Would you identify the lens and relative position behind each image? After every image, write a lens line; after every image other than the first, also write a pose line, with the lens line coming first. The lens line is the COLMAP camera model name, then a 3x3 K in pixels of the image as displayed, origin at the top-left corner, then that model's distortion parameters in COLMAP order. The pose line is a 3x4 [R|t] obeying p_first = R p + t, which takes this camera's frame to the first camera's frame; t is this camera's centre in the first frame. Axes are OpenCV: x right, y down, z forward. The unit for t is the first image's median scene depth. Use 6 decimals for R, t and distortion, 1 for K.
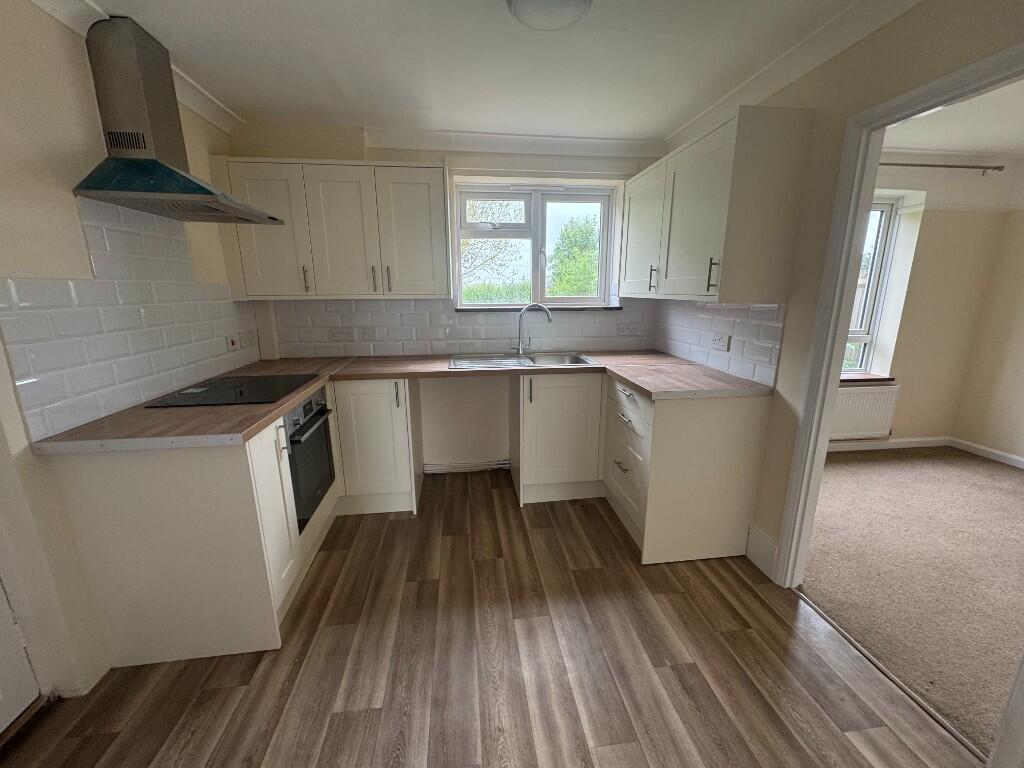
lens RADIAL K [[405.5, 0, 512.0], [0, 405.5, 384.0], [0, 0, 1]] dist [0.003329, -0.000156]
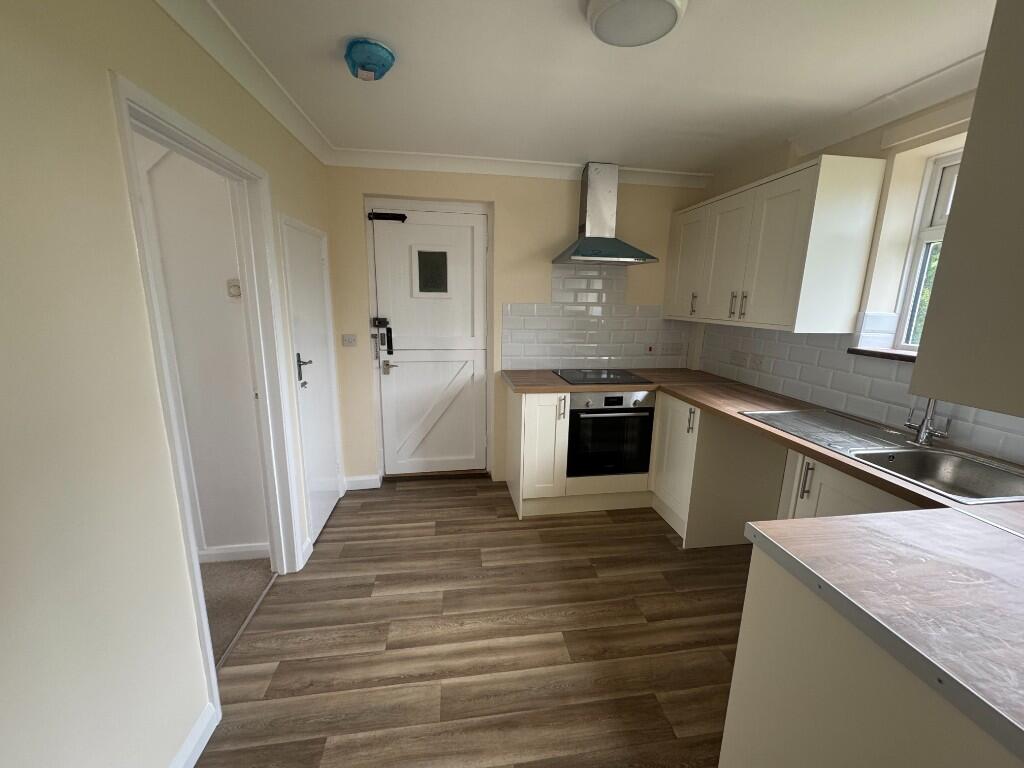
lens RADIAL K [[405.5, 0, 512.0], [0, 405.5, 384.0], [0, 0, 1]] dist [0.003329, -0.000156]
pose [[0.023891, 0.206460, -0.978163, 0.850780], [-0.248049, 0.949070, 0.194261, -0.184379], [0.968453, 0.237992, 0.073887, 0.622688]]
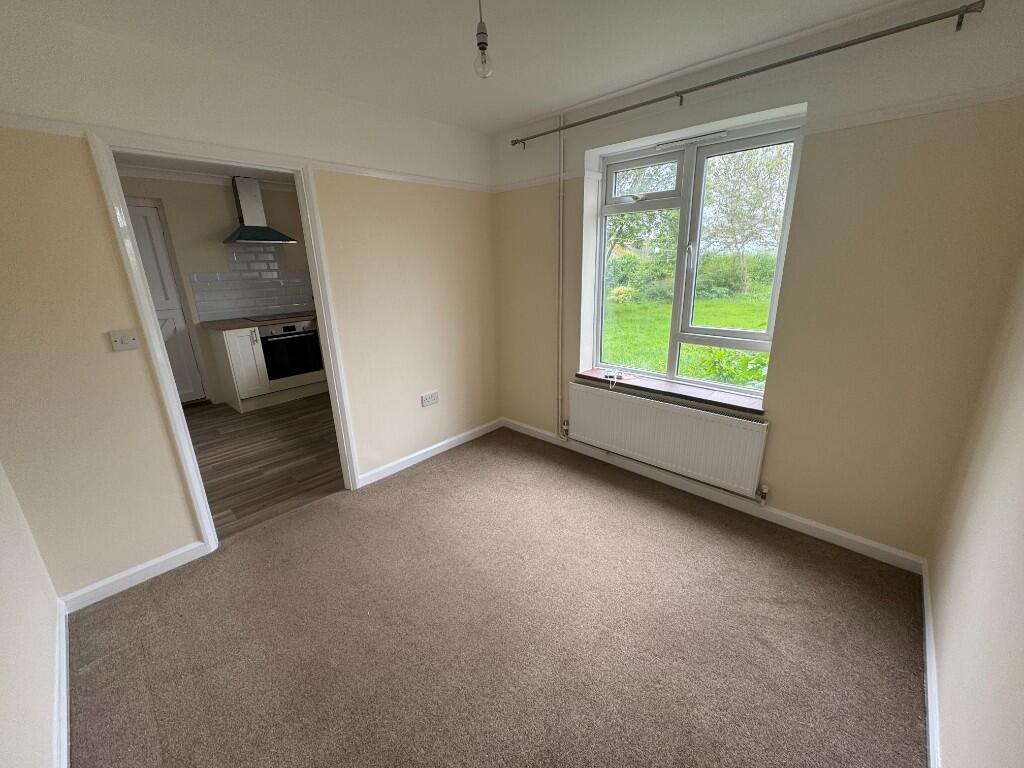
lens RADIAL K [[405.5, 0, 512.0], [0, 405.5, 384.0], [0, 0, 1]] dist [0.003329, -0.000156]
pose [[0.639129, 0.210922, -0.739612, 2.169158], [-0.153710, 0.977289, 0.145875, -0.171707], [0.753583, 0.020453, 0.657034, 0.512179]]
